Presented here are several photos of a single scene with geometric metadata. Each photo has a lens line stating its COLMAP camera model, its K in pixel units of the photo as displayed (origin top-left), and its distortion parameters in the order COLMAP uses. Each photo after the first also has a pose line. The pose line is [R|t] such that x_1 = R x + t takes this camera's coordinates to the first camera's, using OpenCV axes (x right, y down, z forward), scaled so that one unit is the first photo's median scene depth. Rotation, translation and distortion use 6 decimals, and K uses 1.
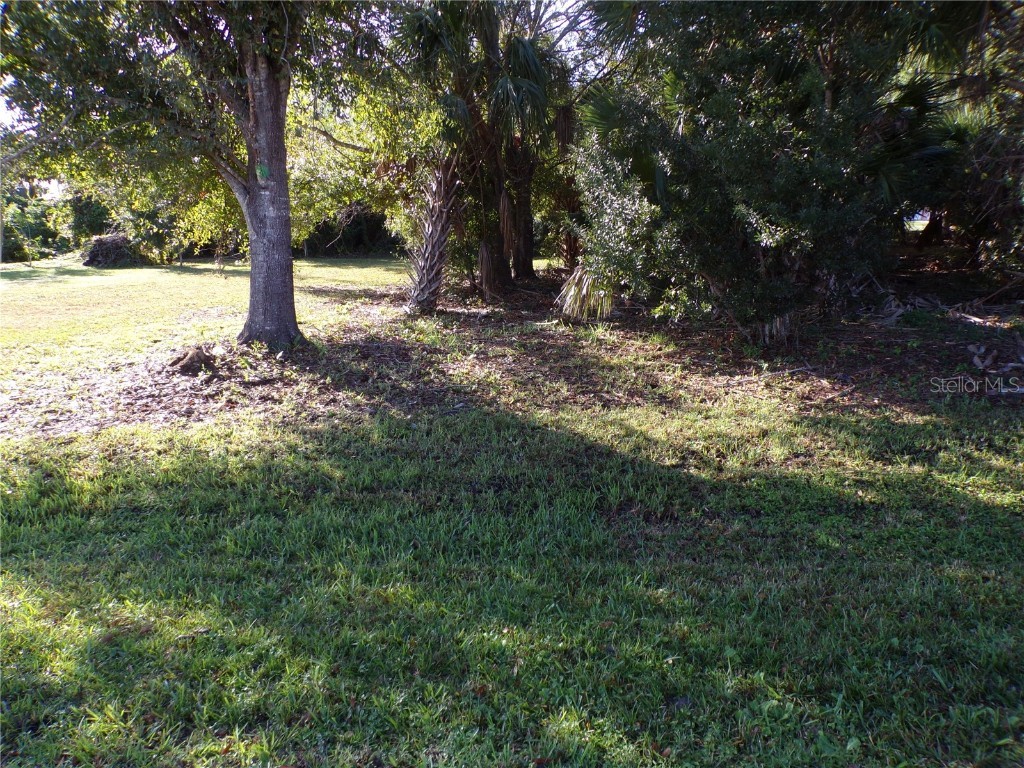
lens RADIAL K [[689.9, 0, 514.0], [0, 689.9, 387.6], [0, 0, 1]] dist [-0.020698, 0.022264]
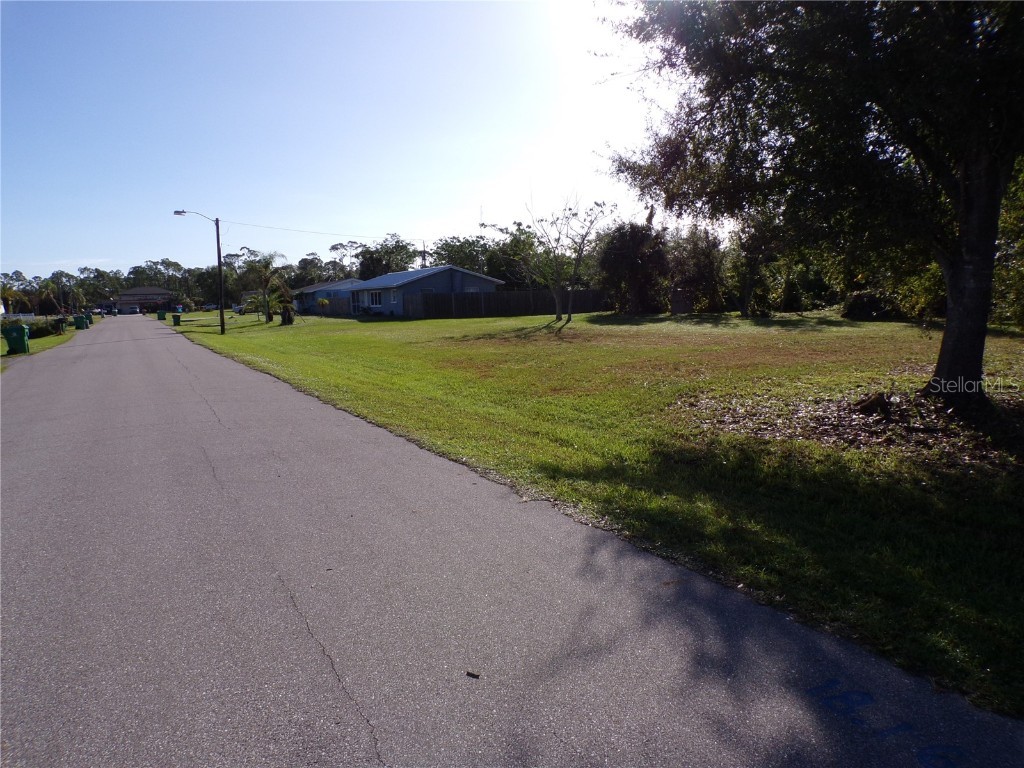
lens RADIAL K [[689.9, 0, 507.0], [0, 689.9, 387.1], [0, 0, 1]] dist [-0.020698, 0.022264]
pose [[0.521773, 0.120959, -0.844466, 0.222806], [-0.180922, 0.983069, 0.029025, 0.013838], [0.833679, 0.137638, 0.534823, -0.207555]]
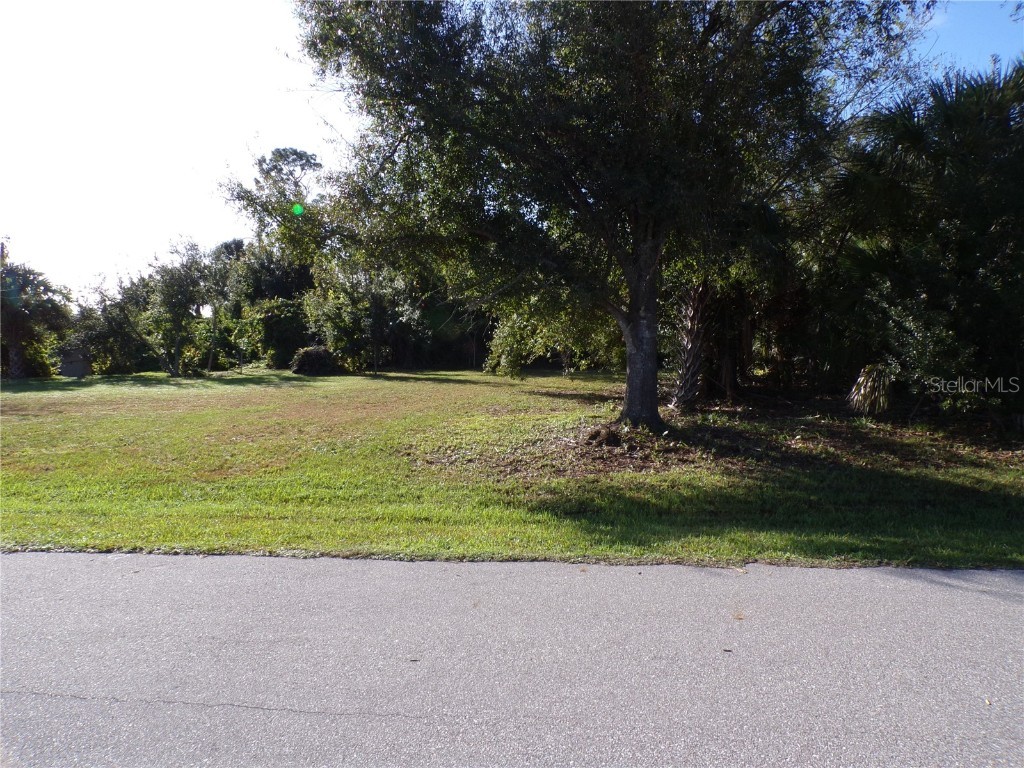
lens RADIAL K [[689.9, 0, 510.6], [0, 689.9, 383.6], [0, 0, 1]] dist [-0.020698, 0.022264]
pose [[0.994799, 0.007101, -0.101606, -0.507739], [-0.023852, 0.986071, -0.164608, 0.091918], [0.099022, 0.166176, 0.981112, -0.434154]]
